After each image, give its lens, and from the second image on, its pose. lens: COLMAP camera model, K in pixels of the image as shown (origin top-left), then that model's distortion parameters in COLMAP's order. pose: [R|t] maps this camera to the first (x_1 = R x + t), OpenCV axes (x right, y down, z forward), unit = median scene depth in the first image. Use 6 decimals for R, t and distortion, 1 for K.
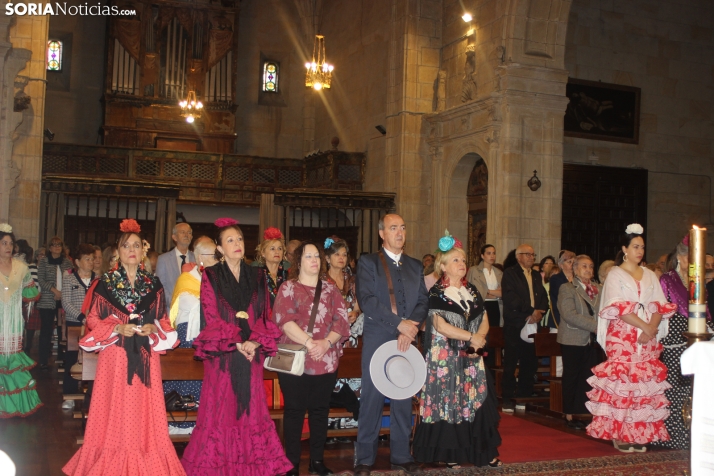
lens RADIAL K [[1358.5, 0, 357.0], [0, 1358.5, 238.0], [0, 0, 1]] dist [-0.034916, -0.127893]
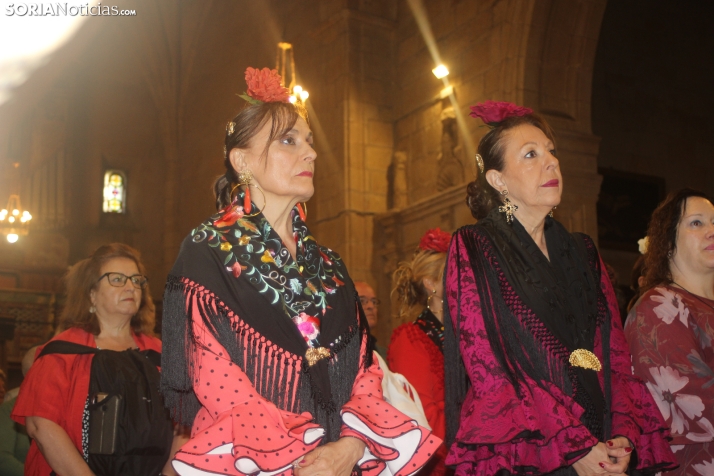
lens RADIAL K [[1358.5, 0, 357.0], [0, 1358.5, 238.0], [0, 0, 1]] dist [-0.034916, -0.127893]
pose [[0.974833, -0.005941, 0.222858, -0.113642], [0.047364, 0.982343, -0.180997, 0.044695], [-0.217847, 0.186997, 0.957901, 0.347596]]
